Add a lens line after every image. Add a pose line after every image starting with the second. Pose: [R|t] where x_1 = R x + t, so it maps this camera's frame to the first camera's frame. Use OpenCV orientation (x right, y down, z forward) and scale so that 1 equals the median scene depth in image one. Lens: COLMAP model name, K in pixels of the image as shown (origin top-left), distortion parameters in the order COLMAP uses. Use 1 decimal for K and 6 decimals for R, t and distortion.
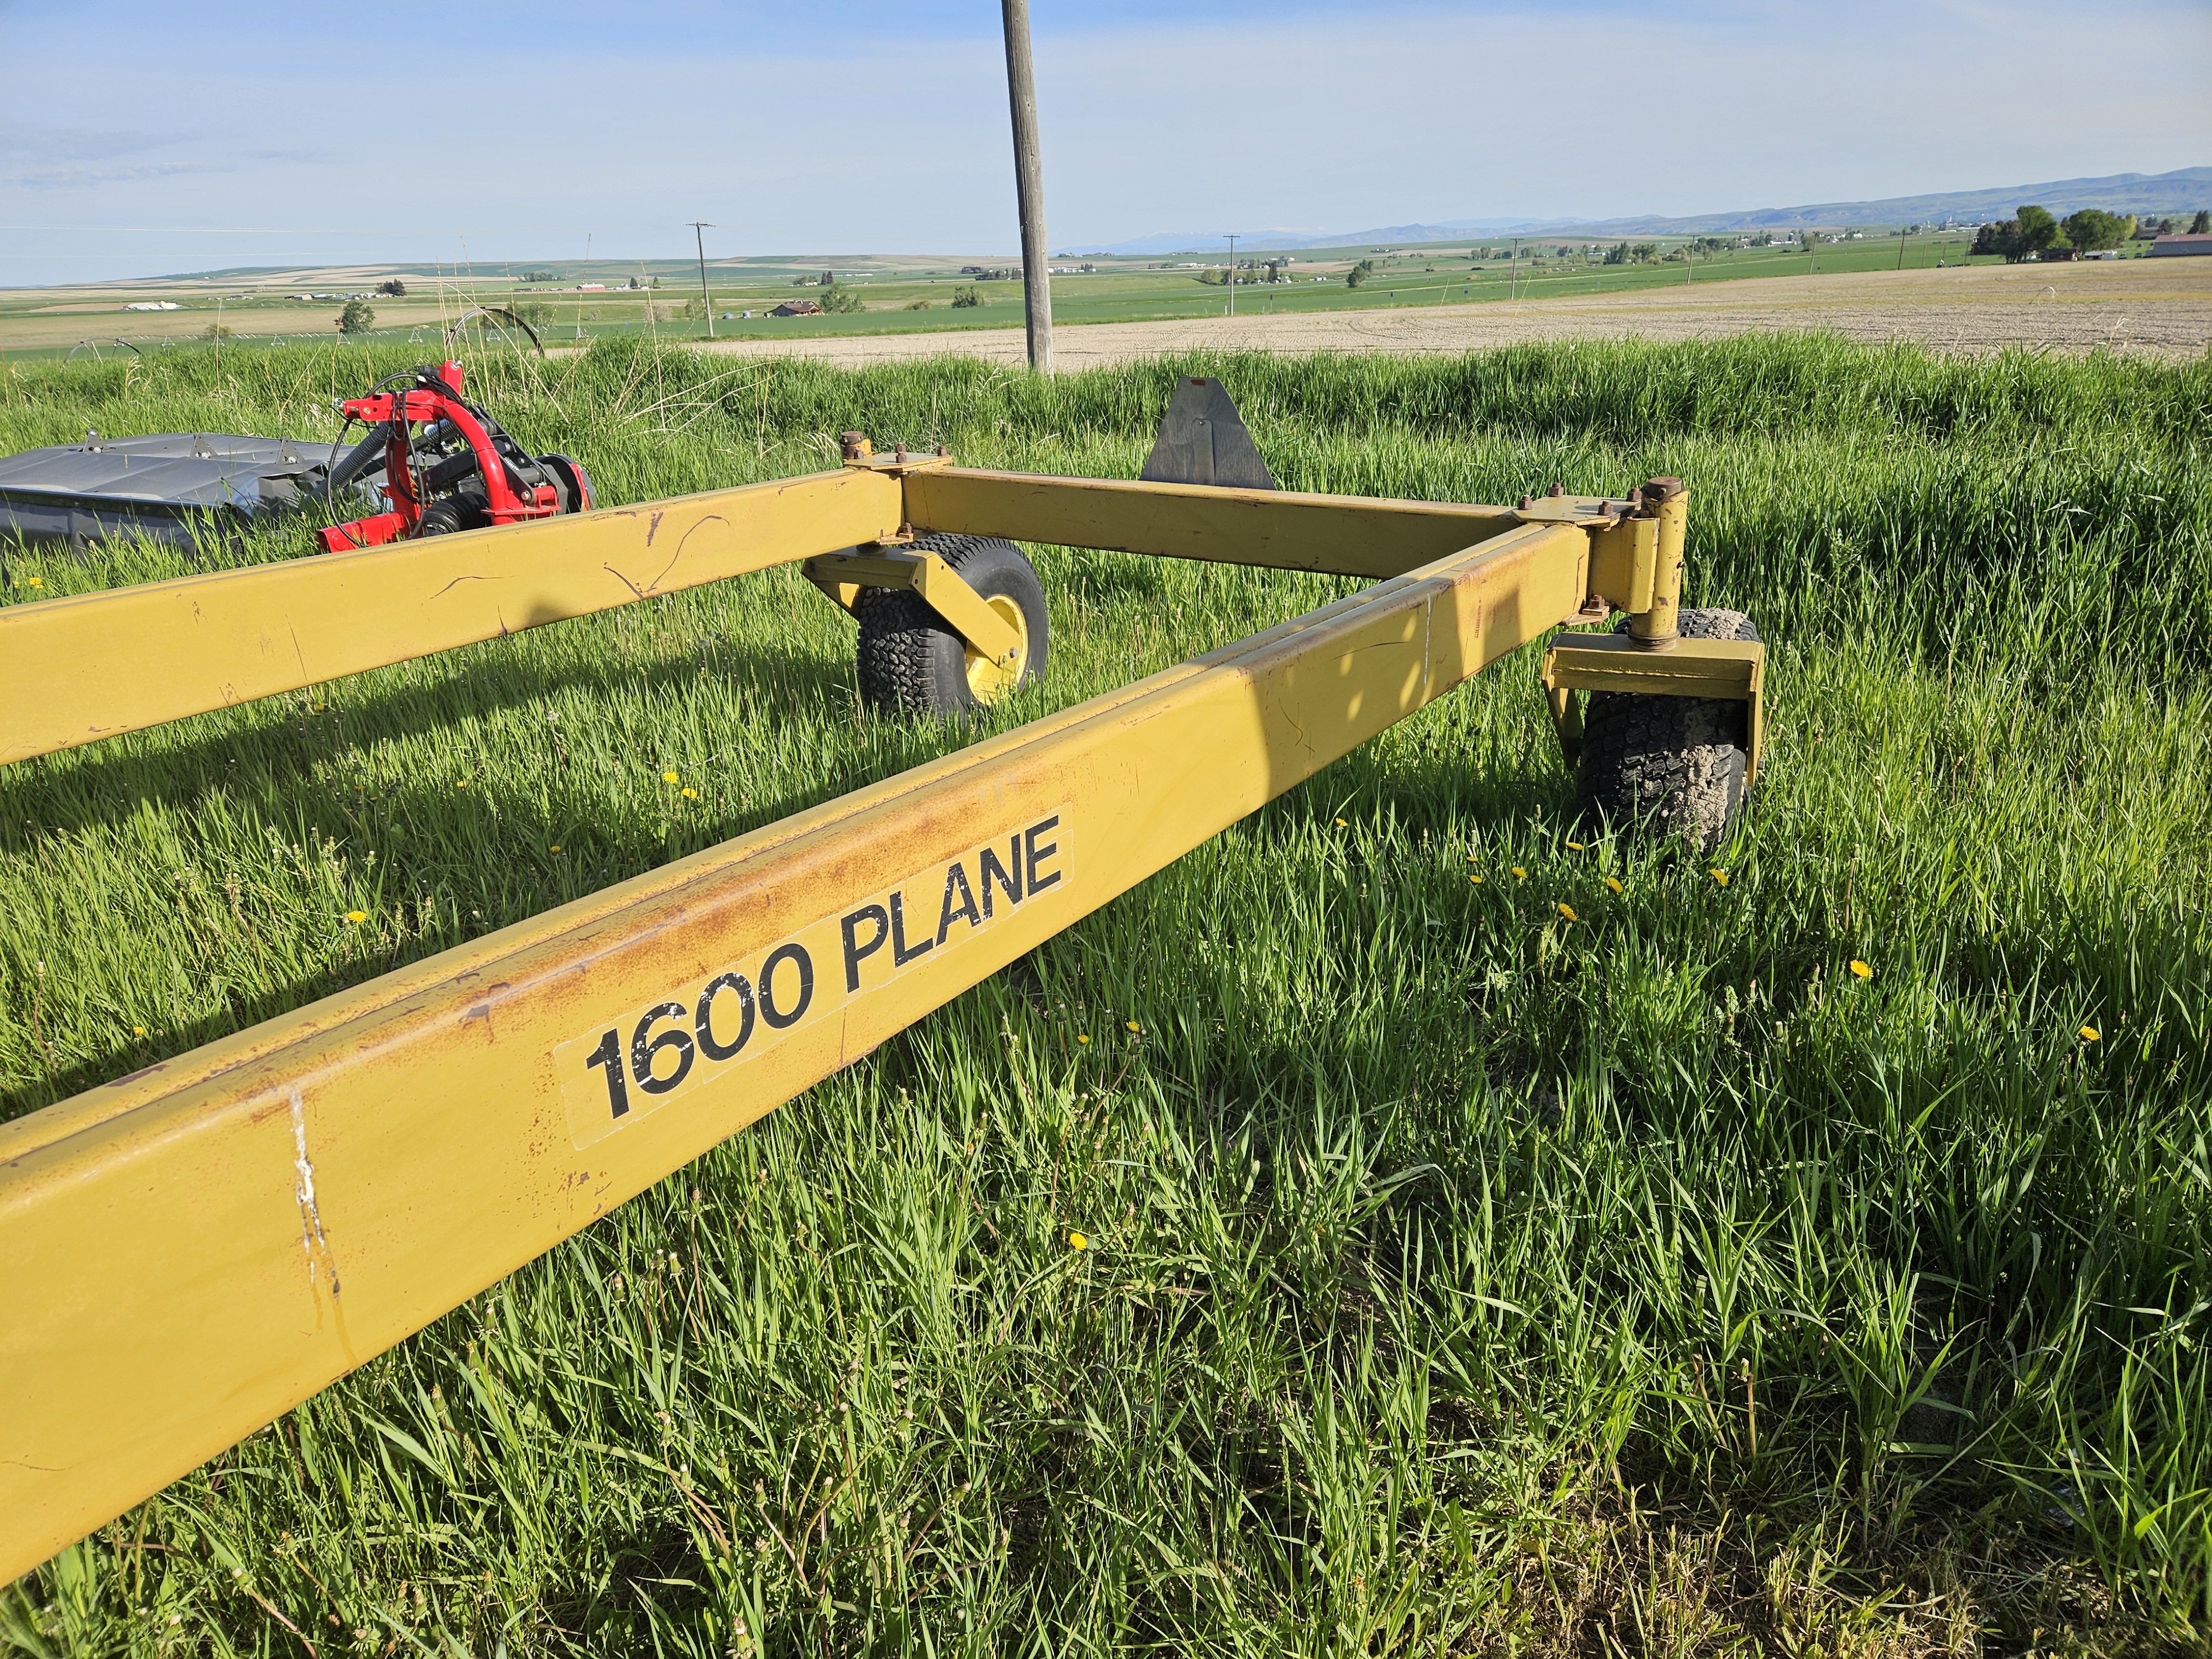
lens RADIAL K [[1485.2, 0, 1097.9], [0, 1485.2, 825.6], [0, 0, 1]] dist [0.079289, -0.066647]
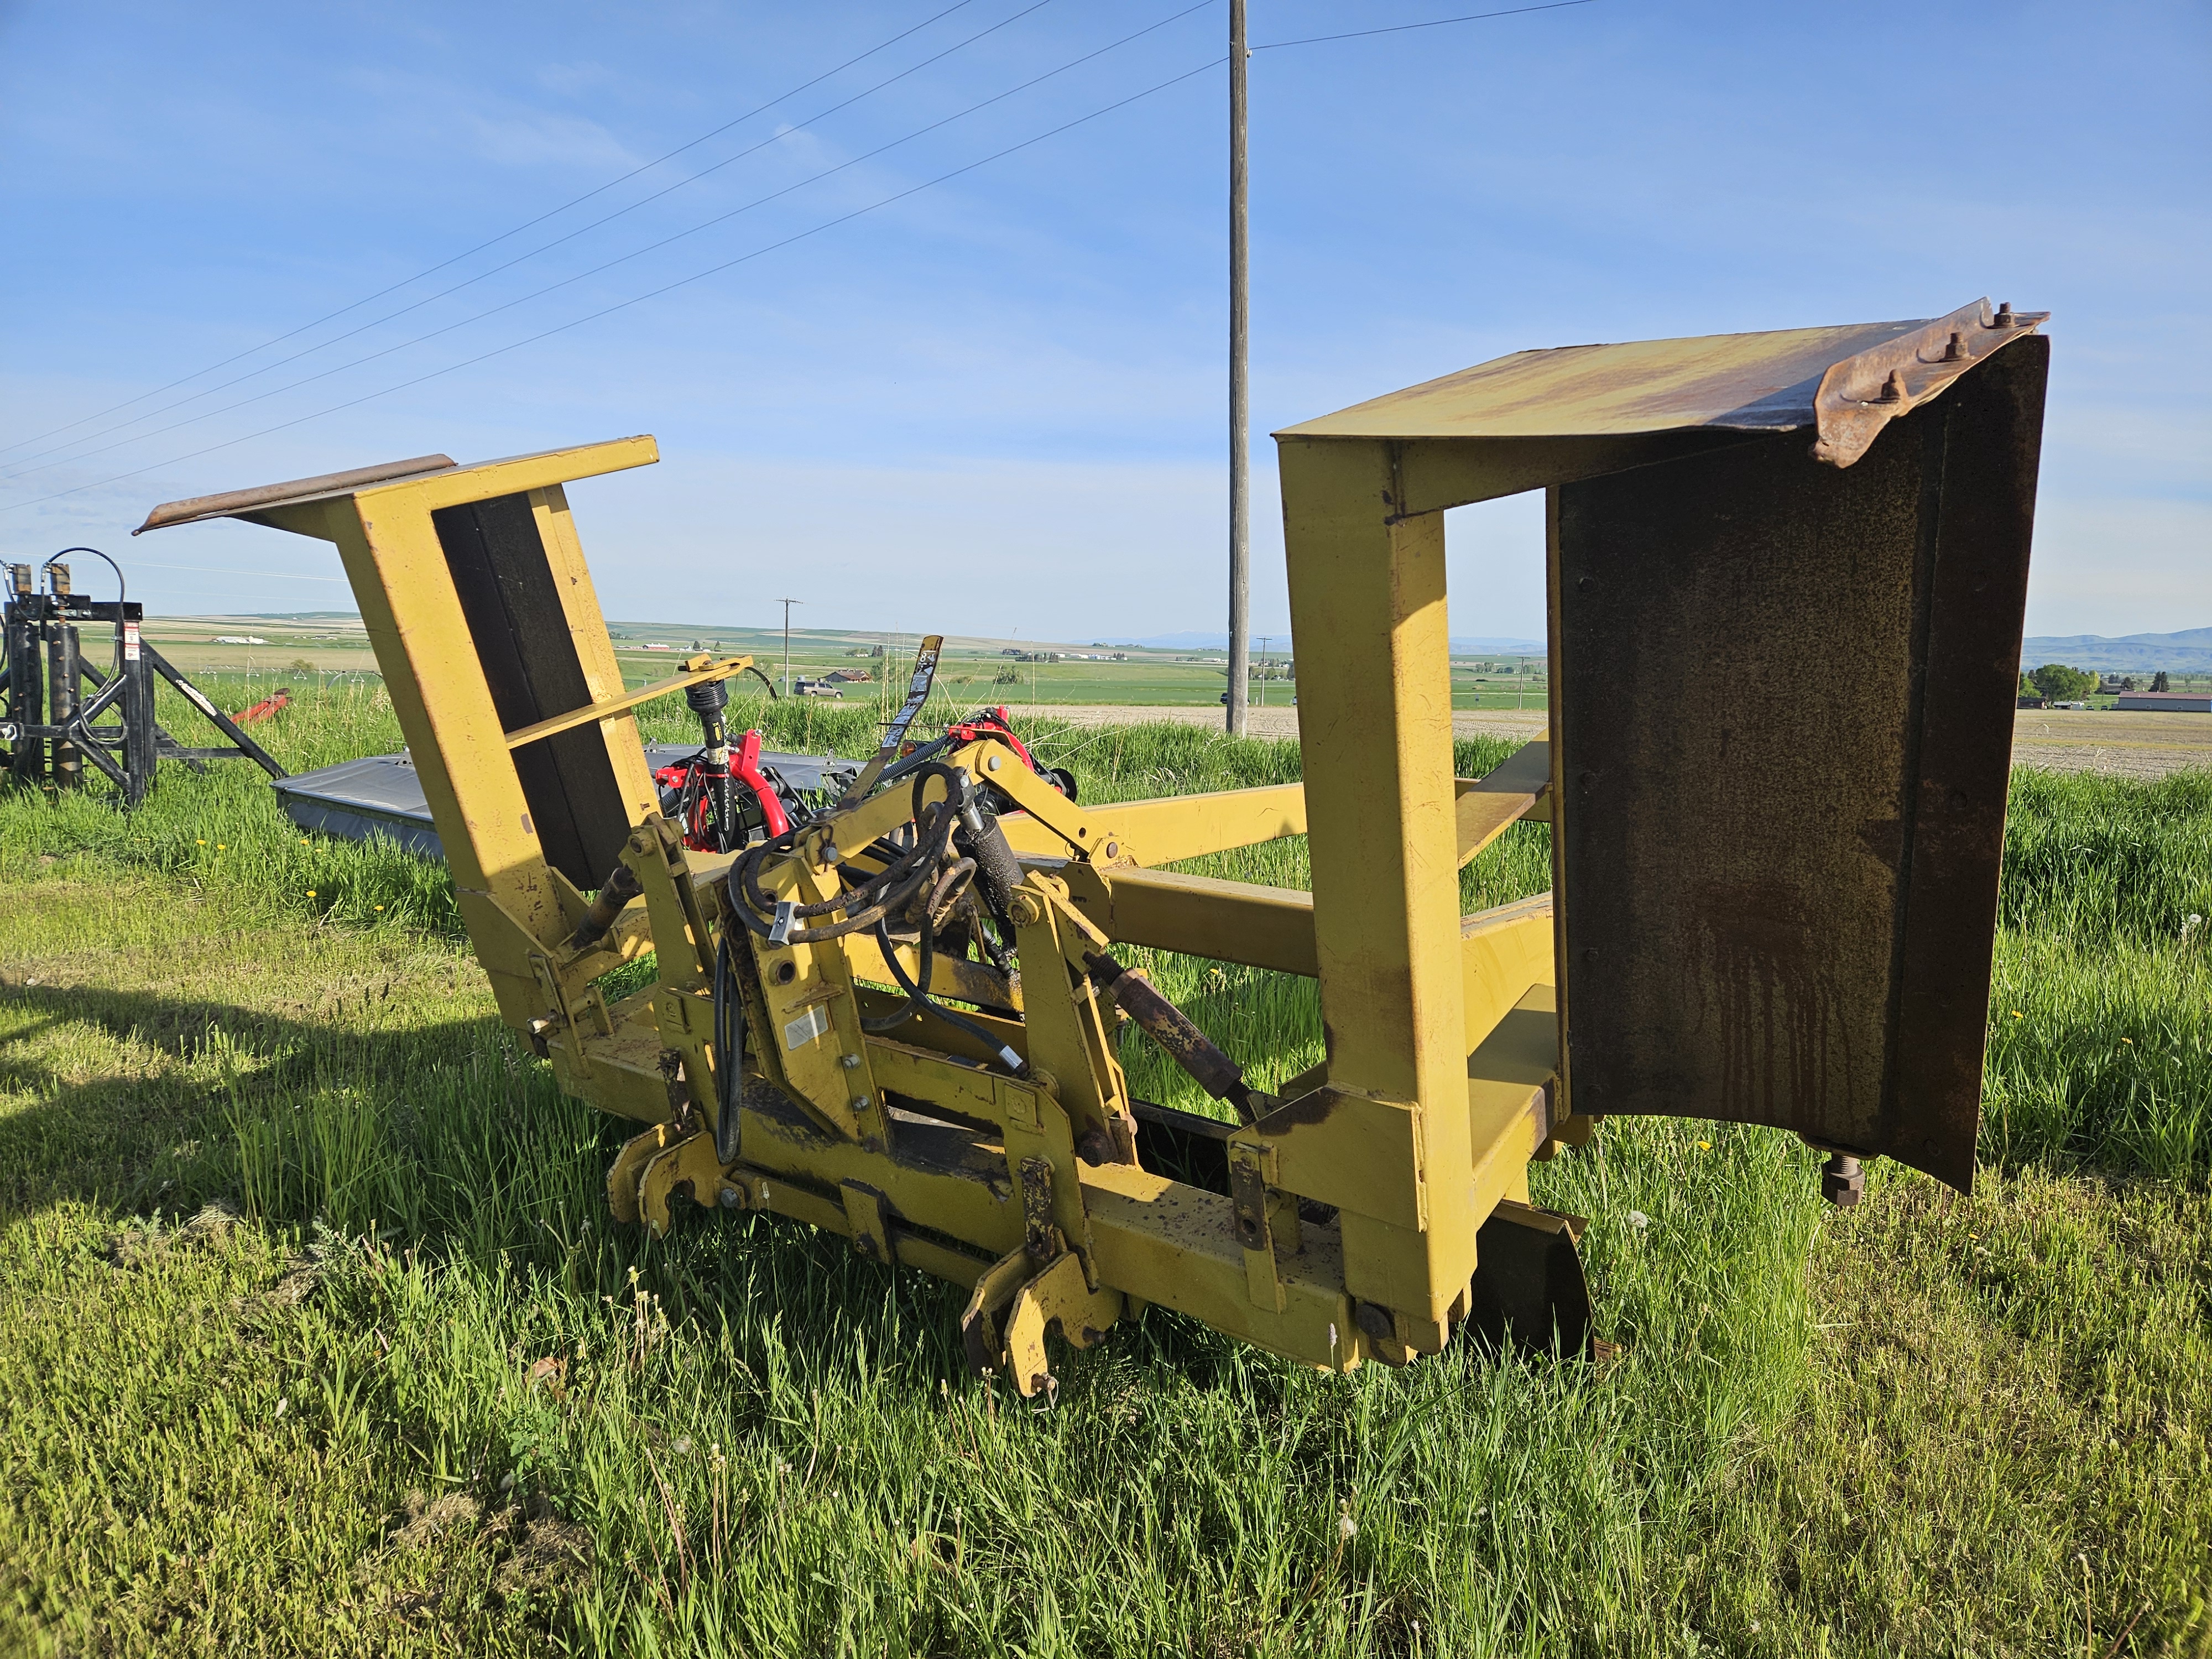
lens RADIAL K [[1485.2, 0, 1105.3], [0, 1485.2, 820.6], [0, 0, 1]] dist [0.079289, -0.066647]
pose [[0.998133, 0.060846, -0.005319, -0.210196], [-0.060312, 0.968119, -0.243122, 0.114850], [-0.009644, 0.242989, 0.969981, -0.302322]]
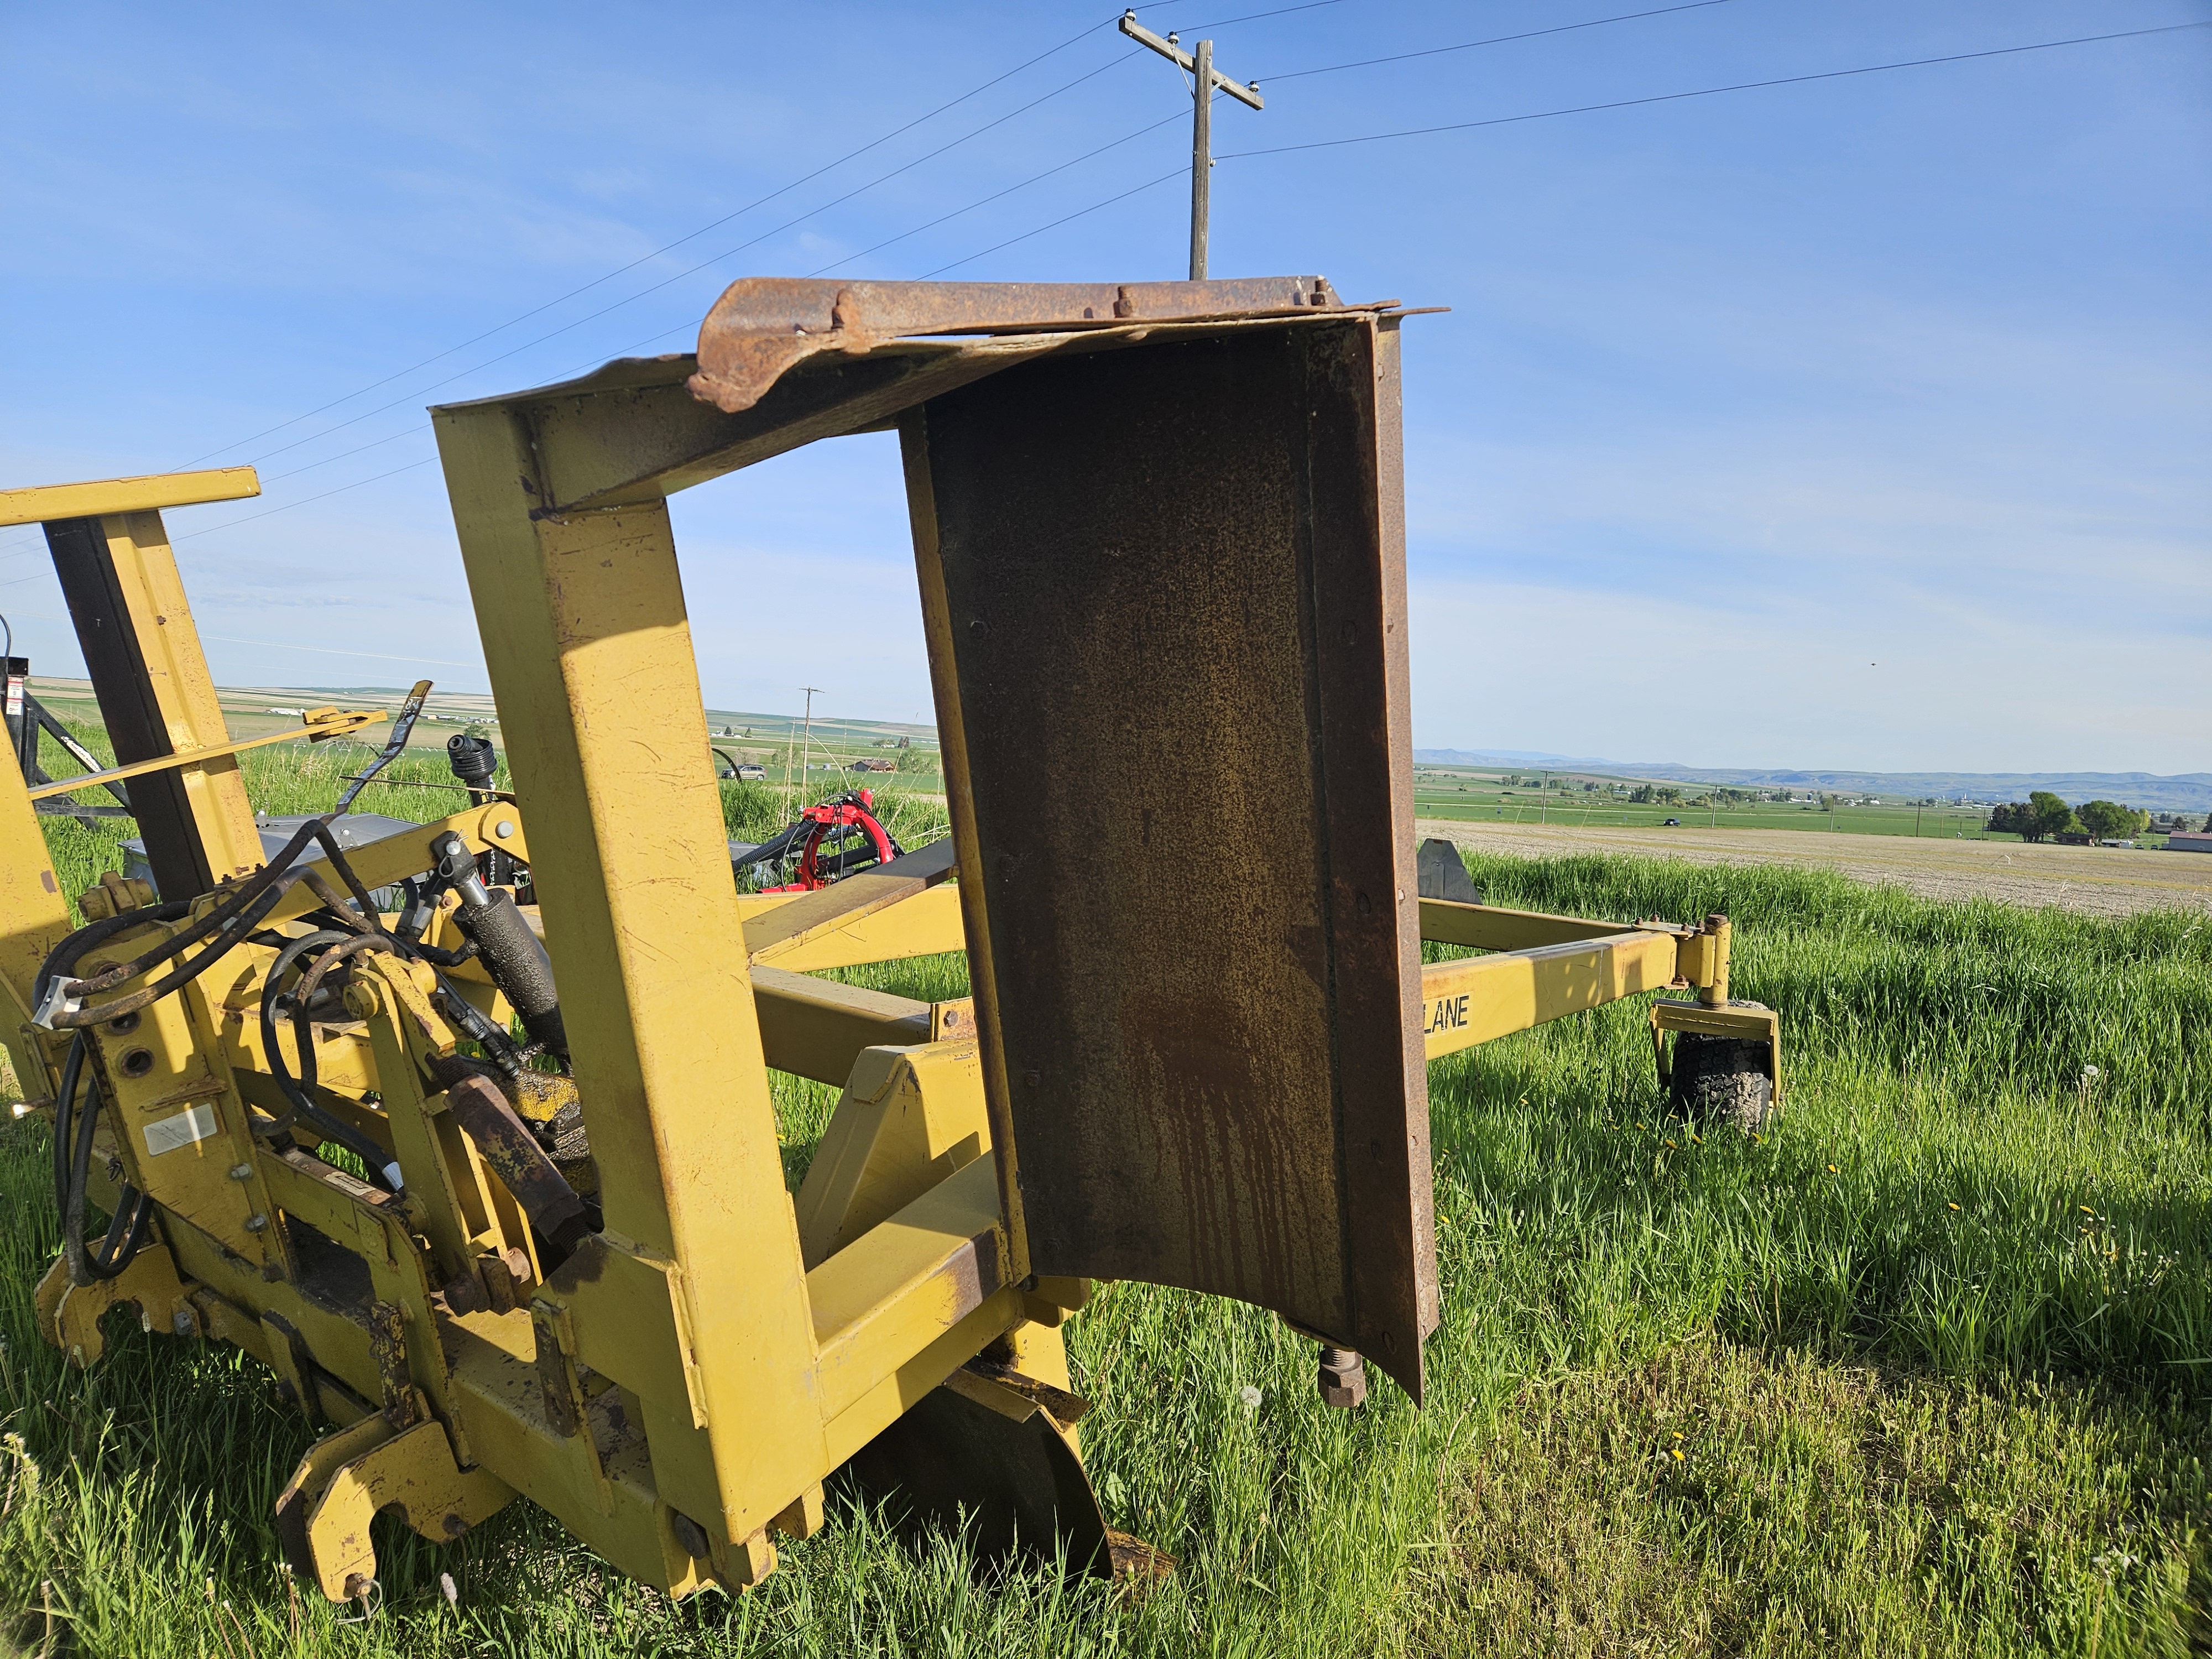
lens RADIAL K [[1485.2, 0, 1067.4], [0, 1485.2, 803.7], [0, 0, 1]] dist [0.079289, -0.066647]
pose [[0.993883, 0.097487, -0.051894, -0.106162], [-0.108892, 0.943398, -0.313277, 0.097021], [0.018416, 0.317011, 0.948243, -0.257386]]
